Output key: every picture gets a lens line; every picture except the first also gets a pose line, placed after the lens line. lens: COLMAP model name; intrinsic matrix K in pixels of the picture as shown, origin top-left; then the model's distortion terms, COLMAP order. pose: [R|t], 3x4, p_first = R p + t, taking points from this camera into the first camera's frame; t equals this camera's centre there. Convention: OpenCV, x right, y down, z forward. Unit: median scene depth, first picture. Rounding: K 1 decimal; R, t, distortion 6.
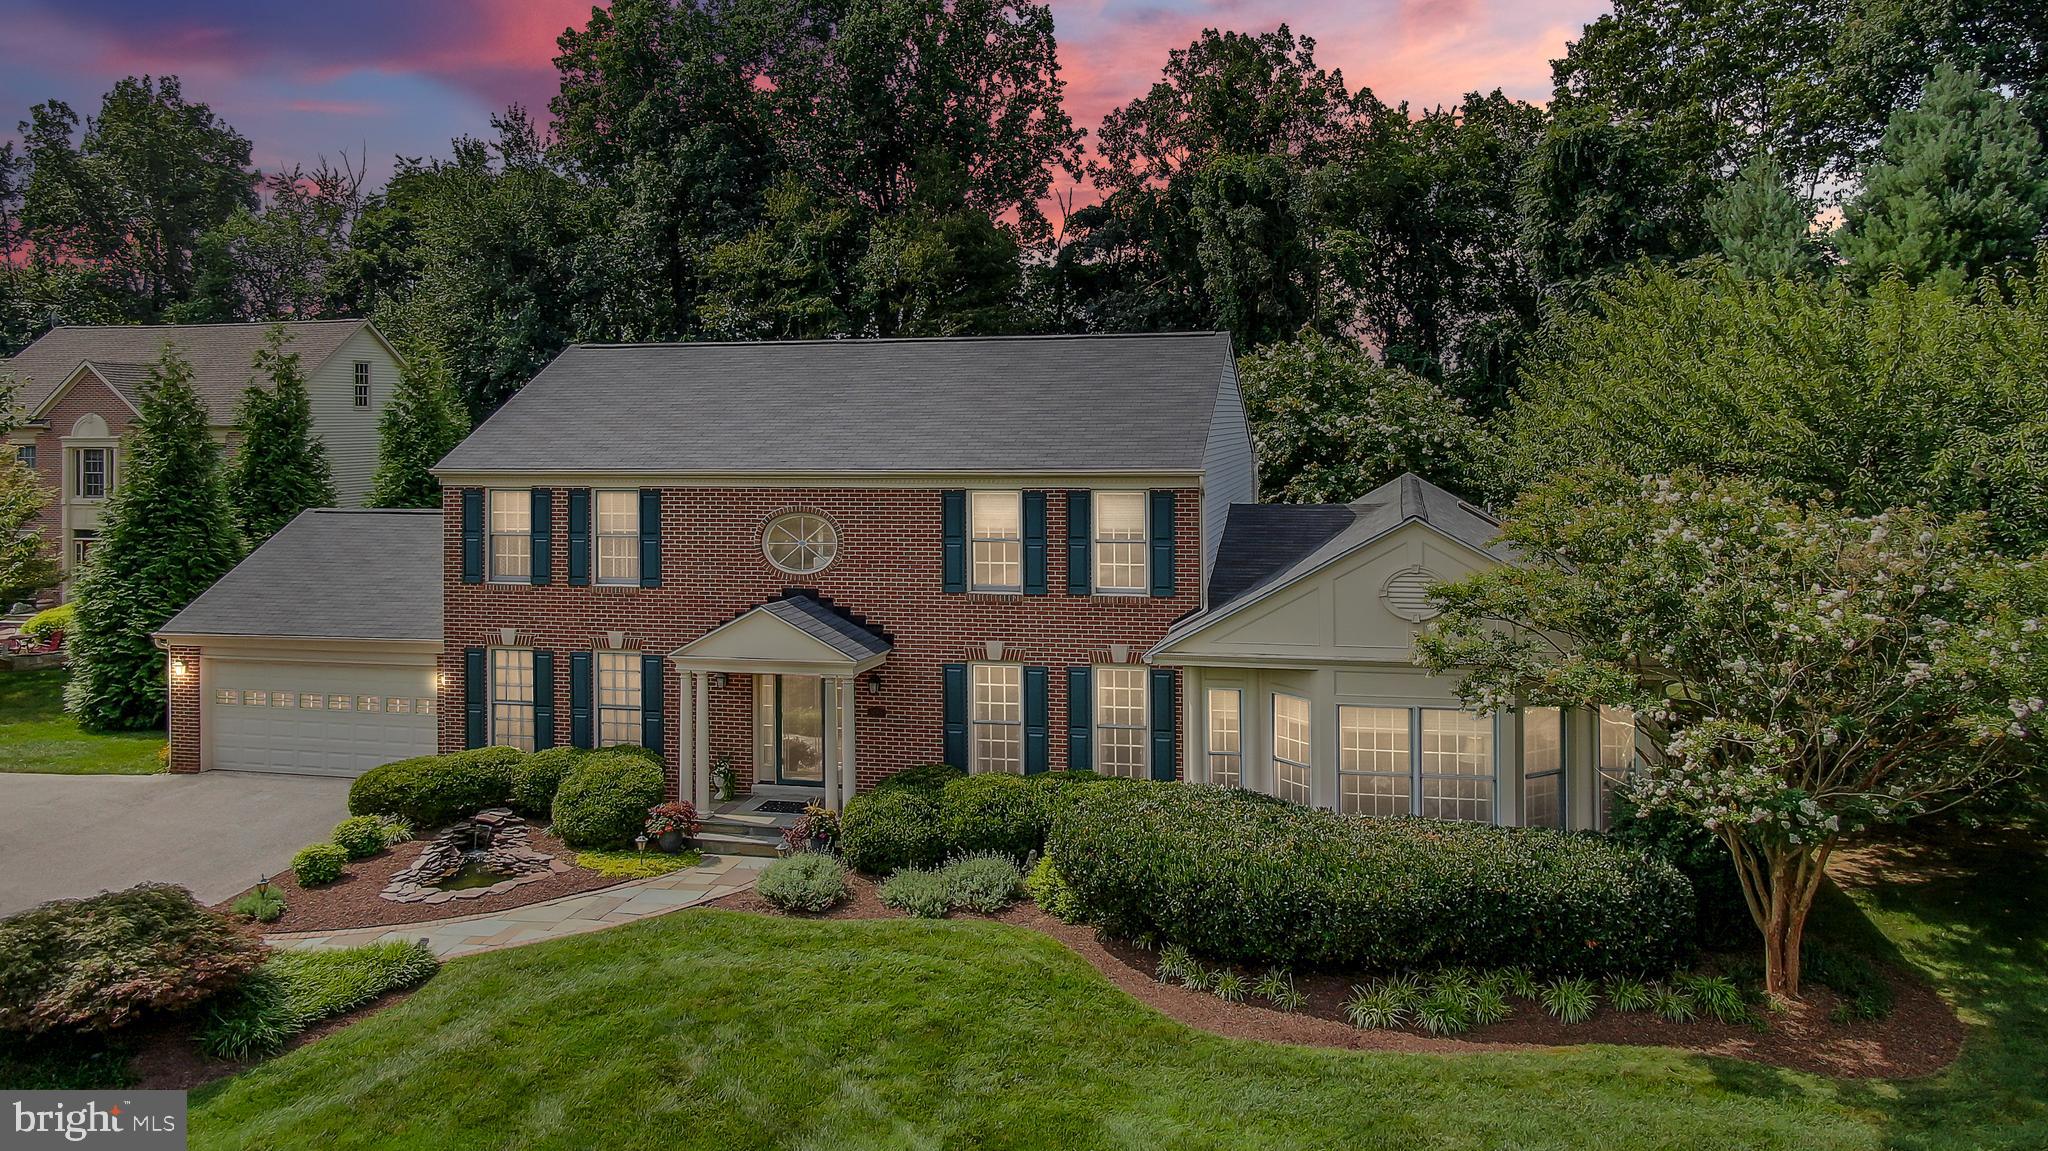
lens RADIAL K [[1643.8, 0, 960.8], [0, 1643.8, 431.2], [0, 0, 1]] dist [-0.012376, 0.001034]
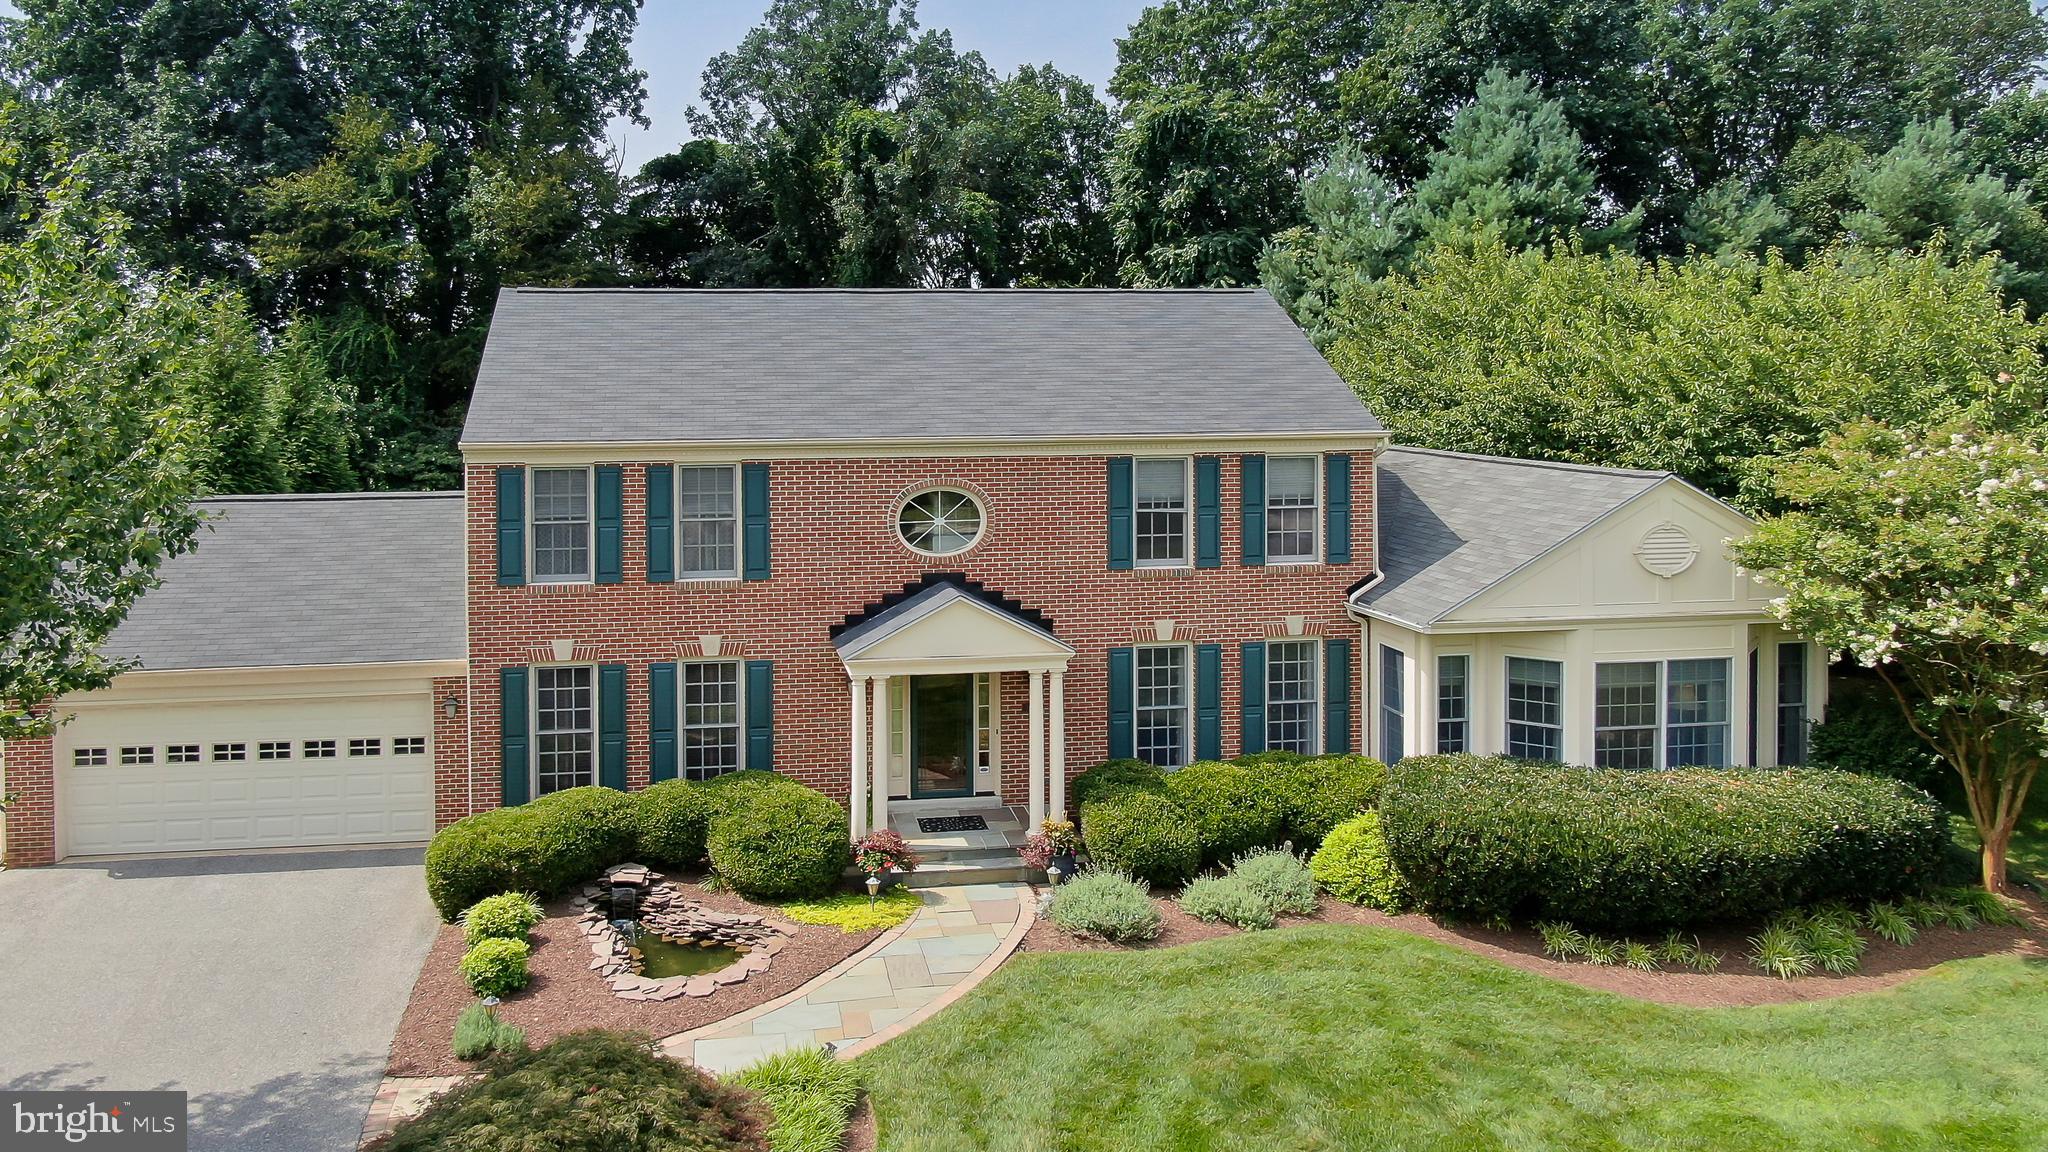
lens RADIAL K [[1643.8, 0, 960.8], [0, 1643.8, 431.7], [0, 0, 1]] dist [-0.012376, 0.001034]
pose [[0.916016, -0.012901, 0.400934, -0.429013], [0.003615, 0.999708, 0.023908, 0.000028], [-0.401125, -0.020451, 0.915795, 0.196313]]
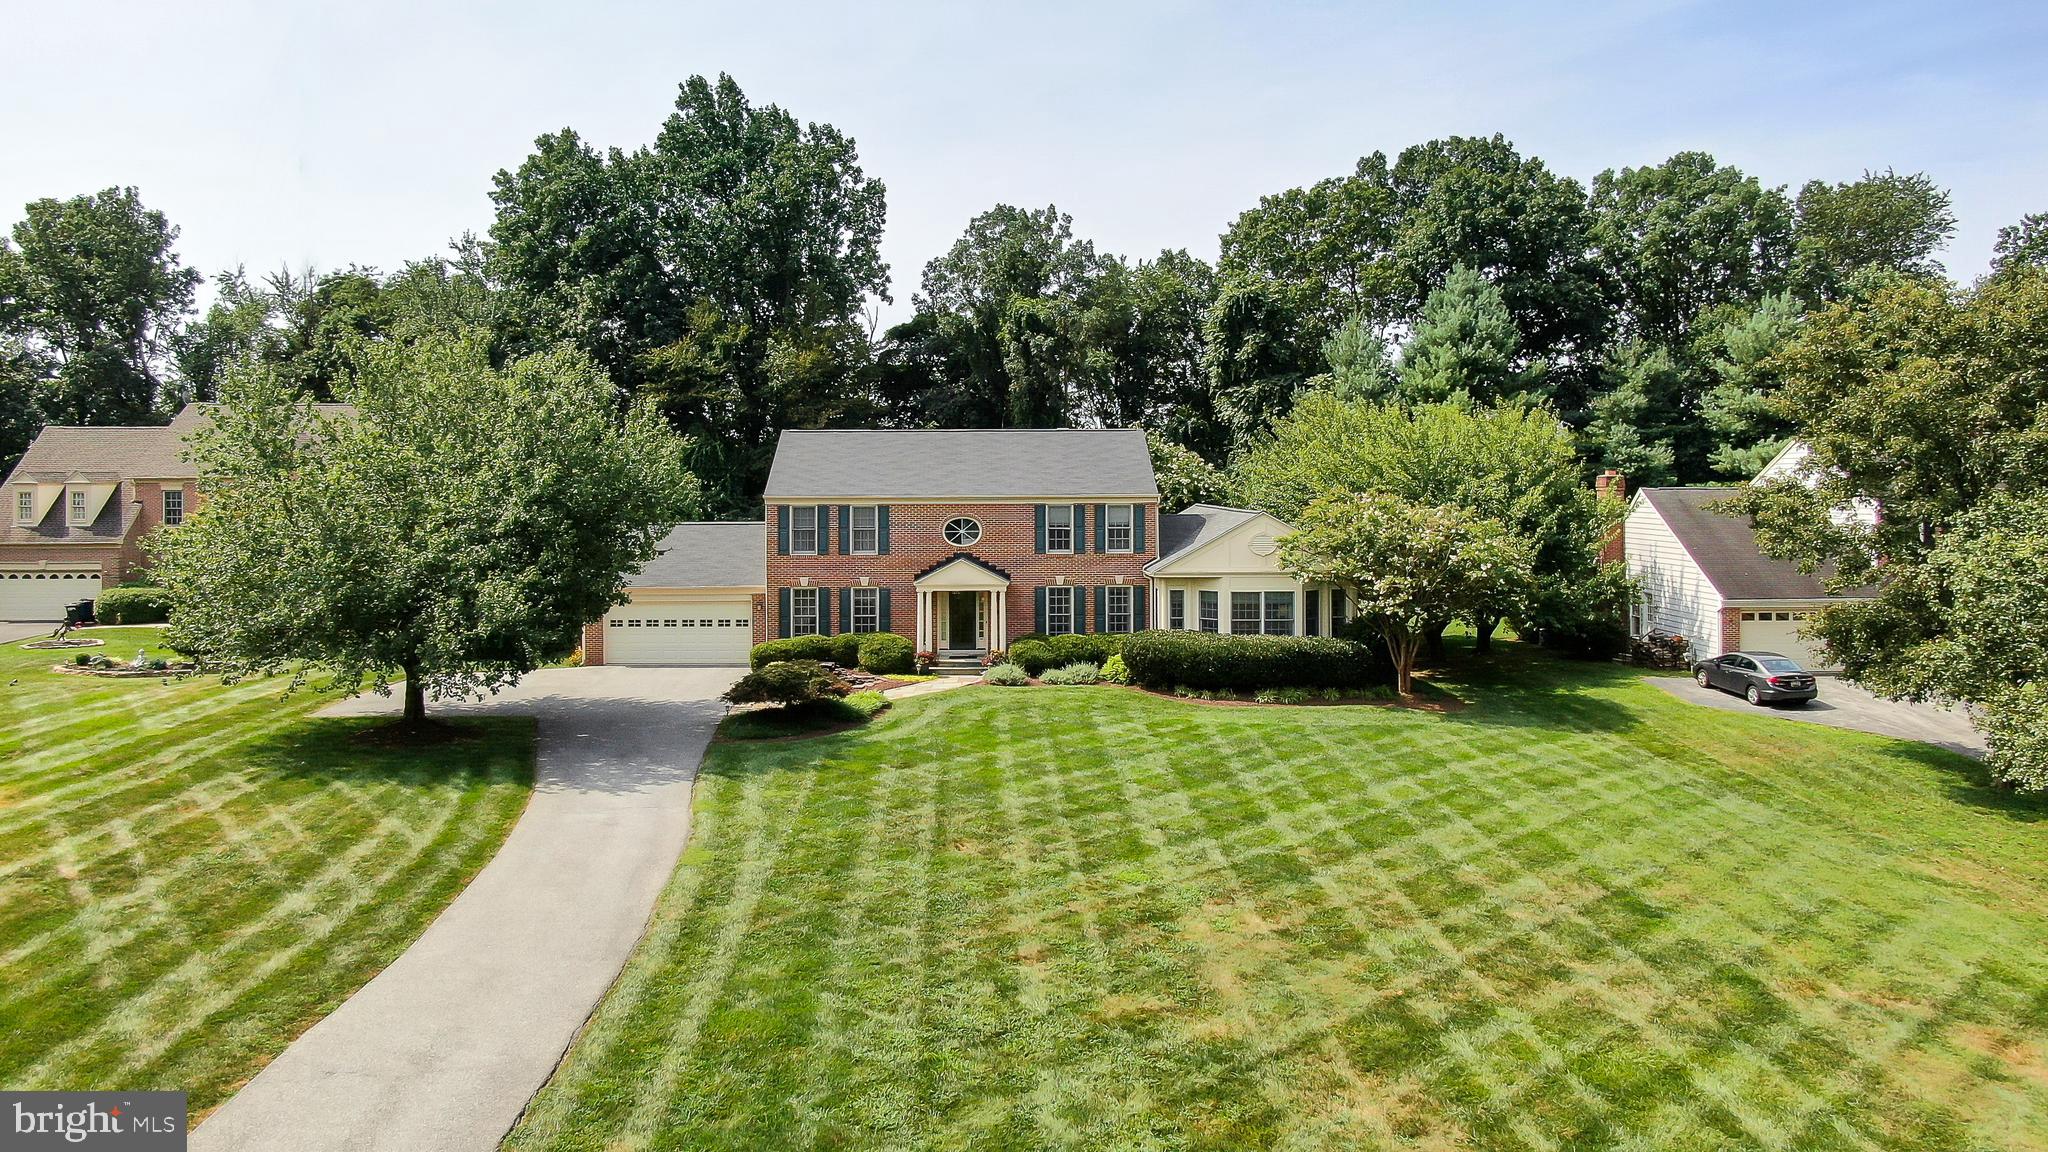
lens RADIAL K [[1579.1, 0, 1024.0], [0, 1579.1, 576.0], [0, 0, 1]] dist [-0.003145, -0.000150]
pose [[0.961484, -0.012385, 0.274582, -0.553884], [-0.001190, 0.998787, 0.049215, 0.026594], [-0.274859, -0.047647, 0.960303, -0.894142]]
